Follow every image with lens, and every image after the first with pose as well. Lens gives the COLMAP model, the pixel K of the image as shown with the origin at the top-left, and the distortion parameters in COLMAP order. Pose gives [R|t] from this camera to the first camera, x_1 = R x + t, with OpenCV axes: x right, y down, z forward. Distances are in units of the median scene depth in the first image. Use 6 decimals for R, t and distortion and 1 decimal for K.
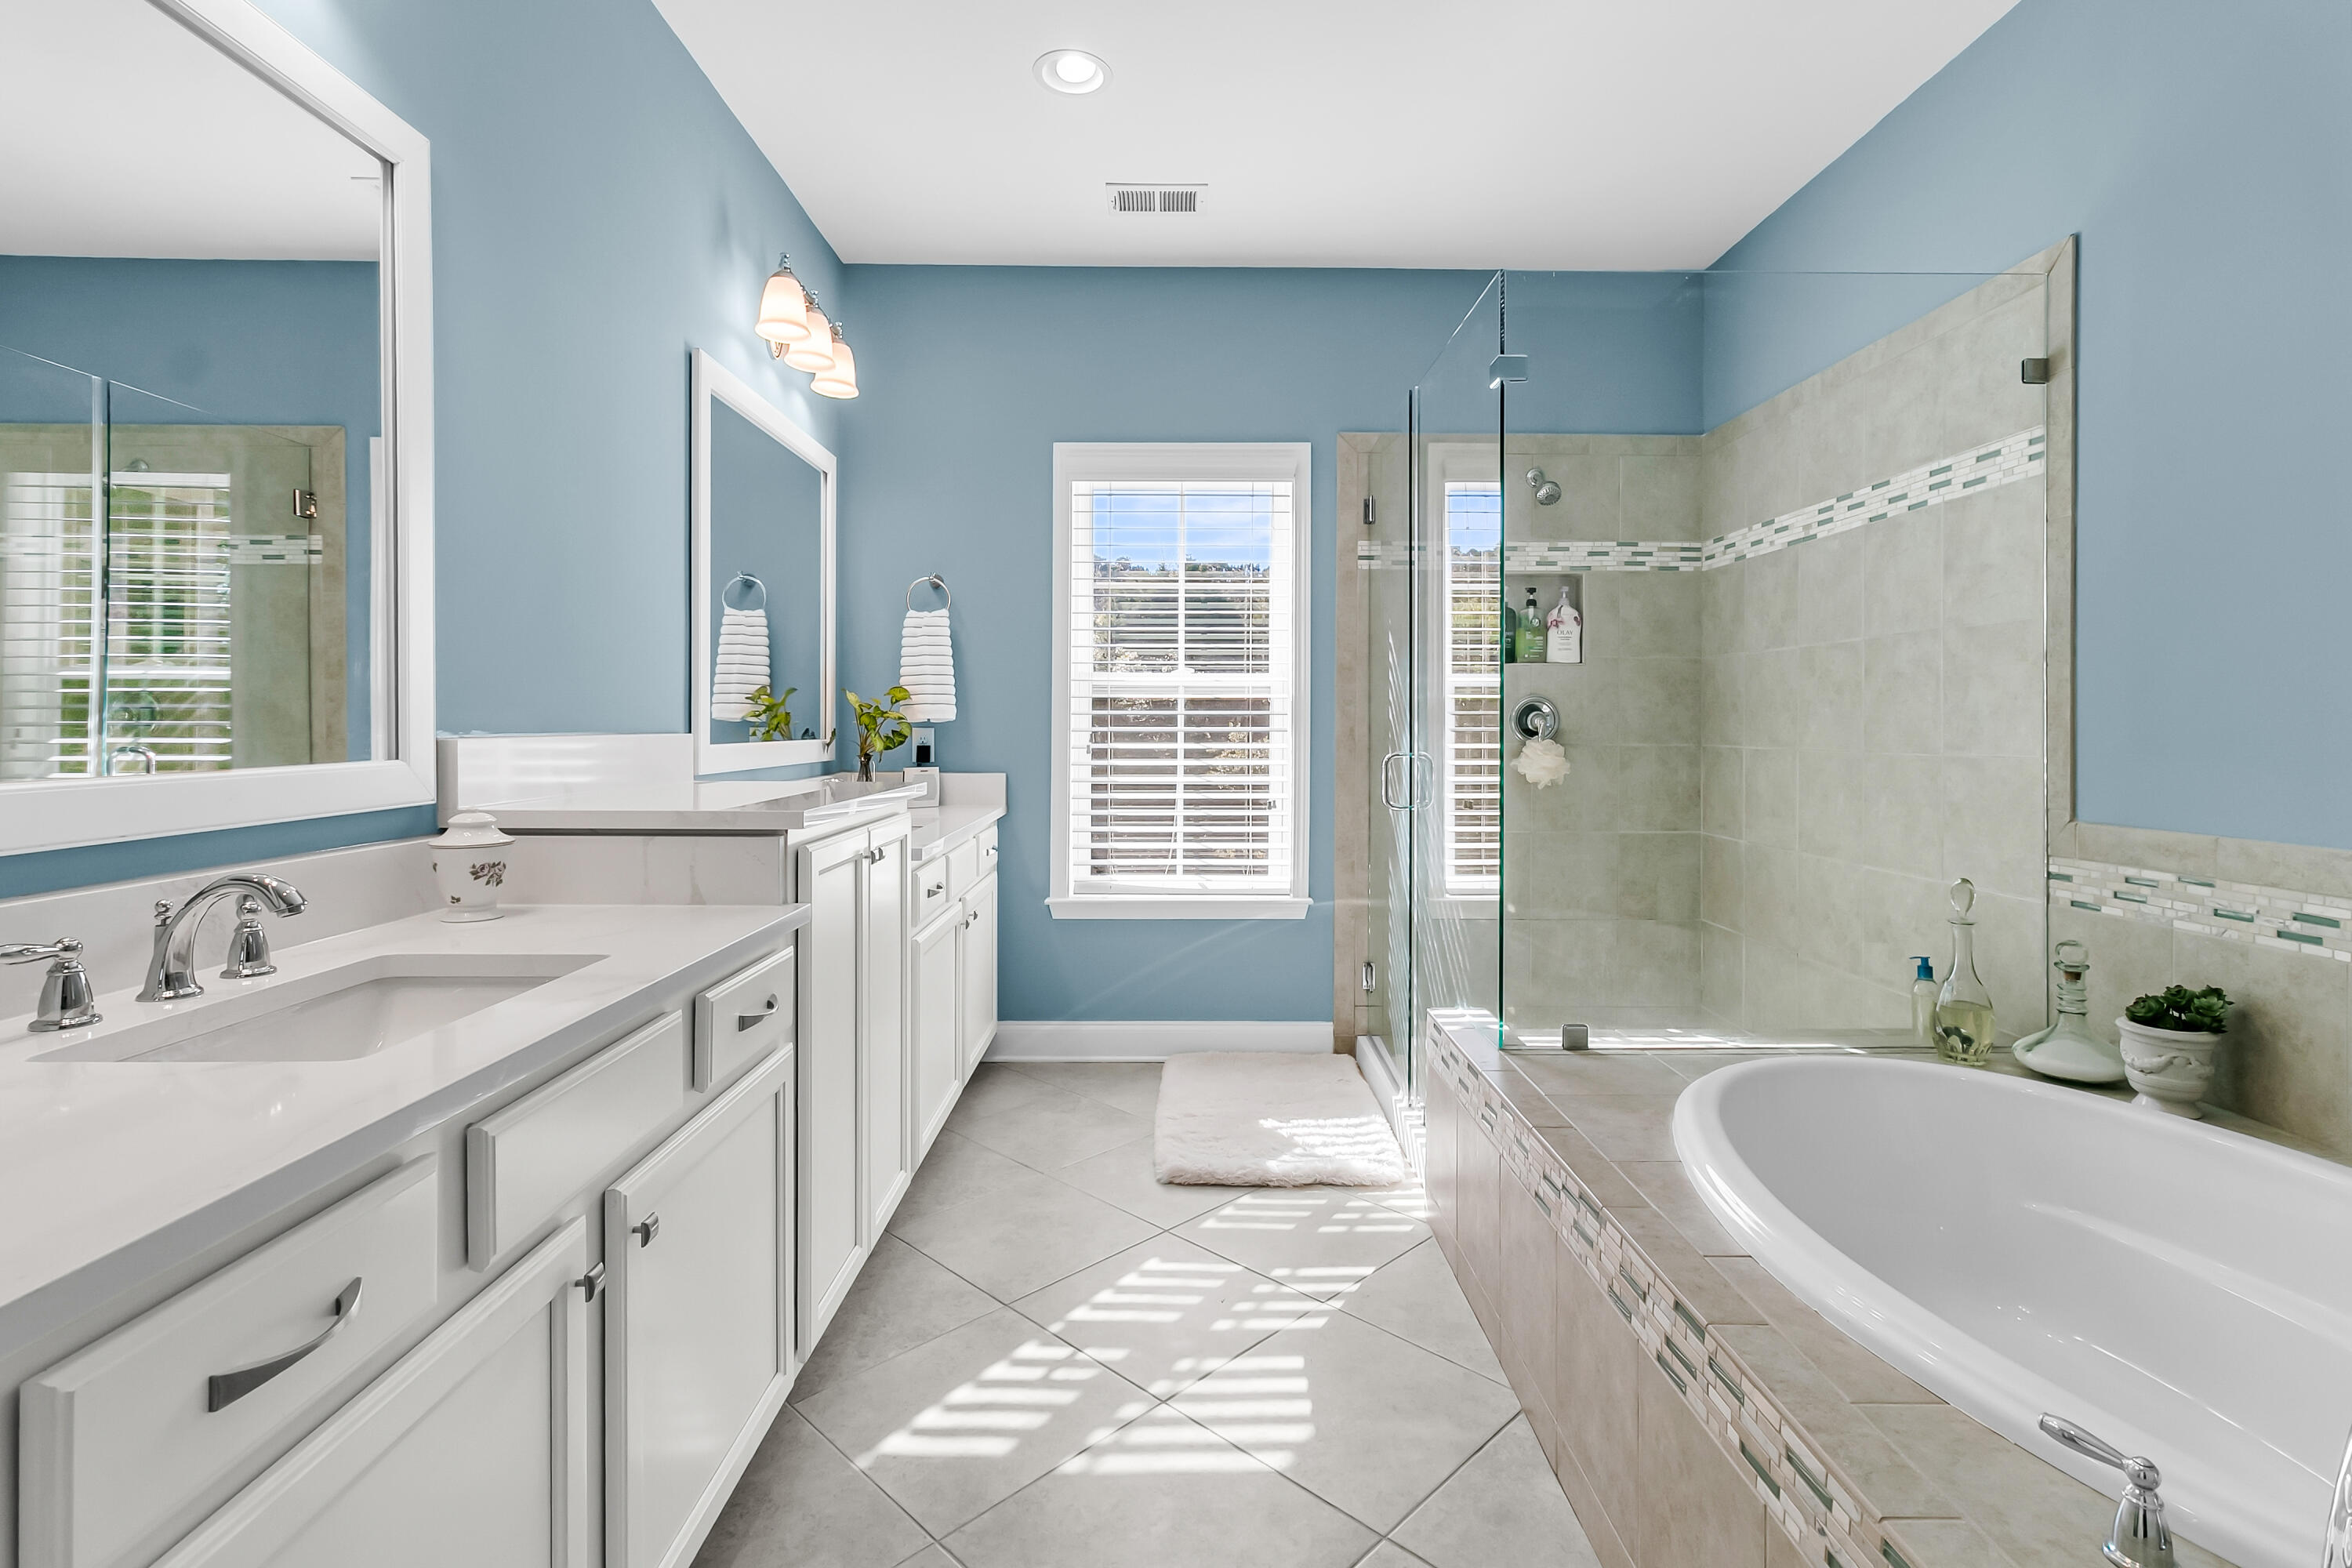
lens RADIAL K [[1065.9, 0, 1176.7], [0, 1065.9, 745.8], [0, 0, 1]] dist [0.006389, -0.002503]
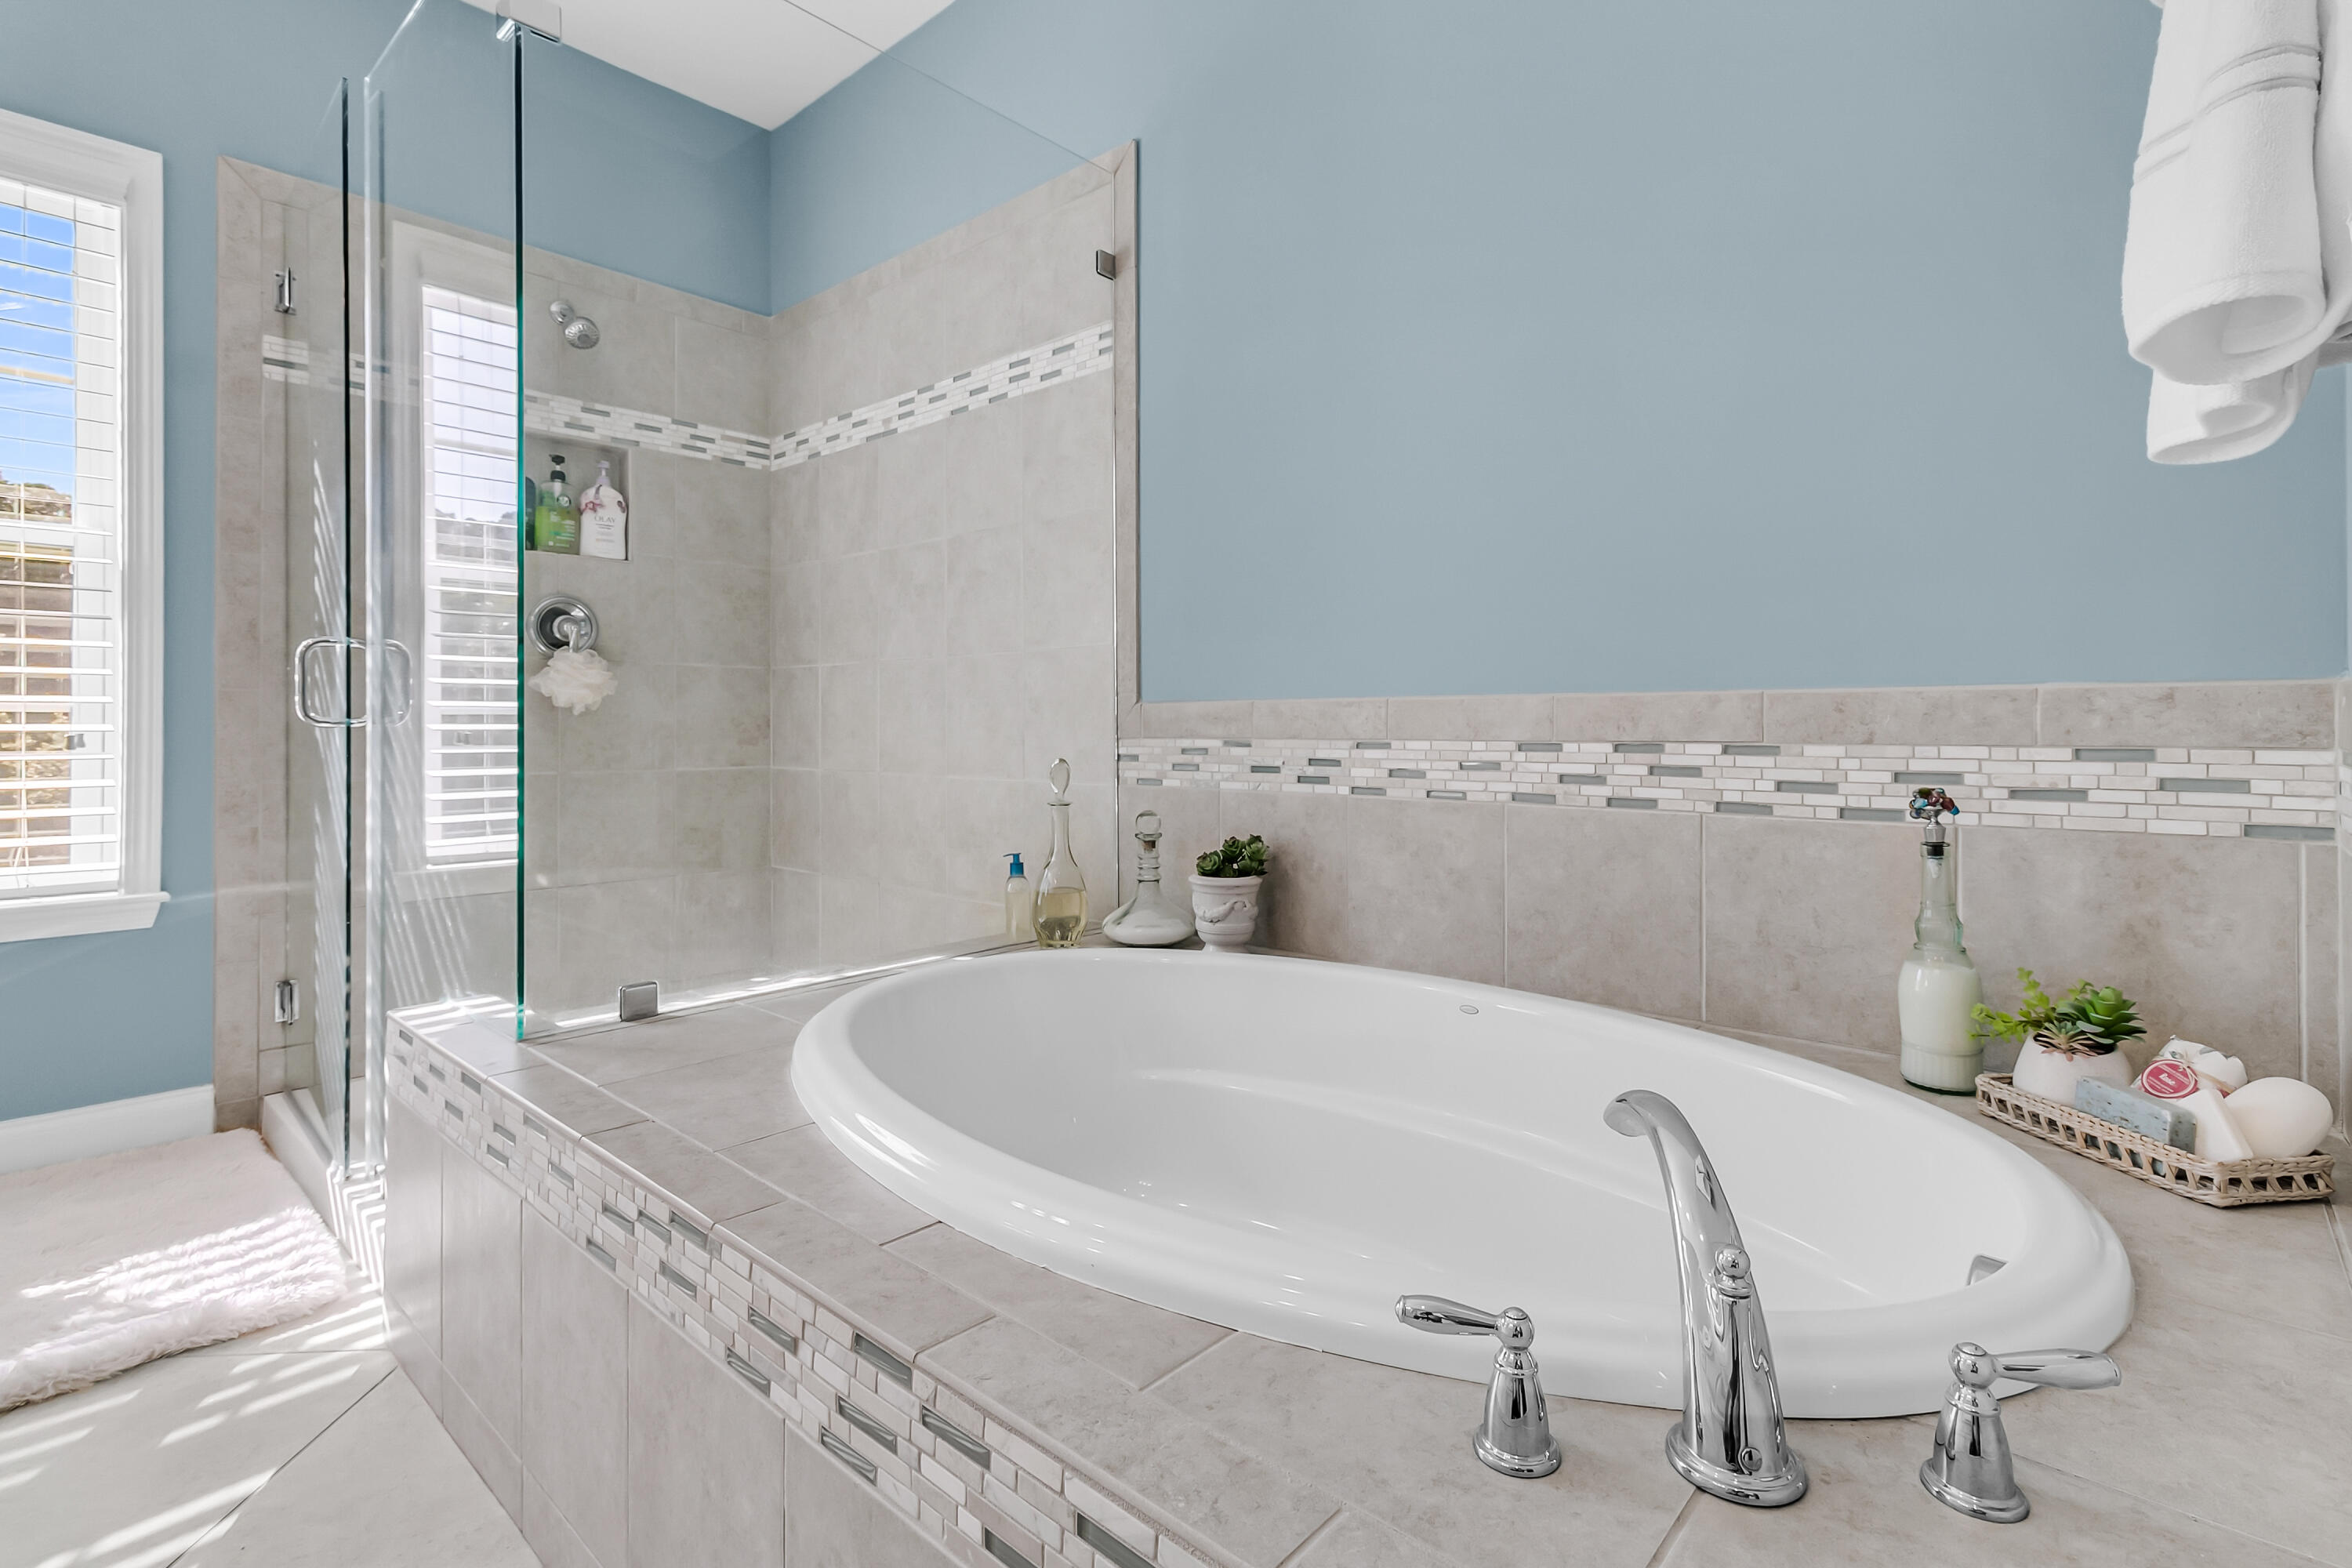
lens RADIAL K [[1065.9, 0, 1177.6], [0, 1065.9, 754.8], [0, 0, 1]] dist [0.006389, -0.002503]
pose [[0.655828, -0.003281, 0.754904, 0.071572], [0.001244, 0.999994, 0.003265, 0.104013], [-0.754910, -0.001202, 0.655828, 0.257468]]
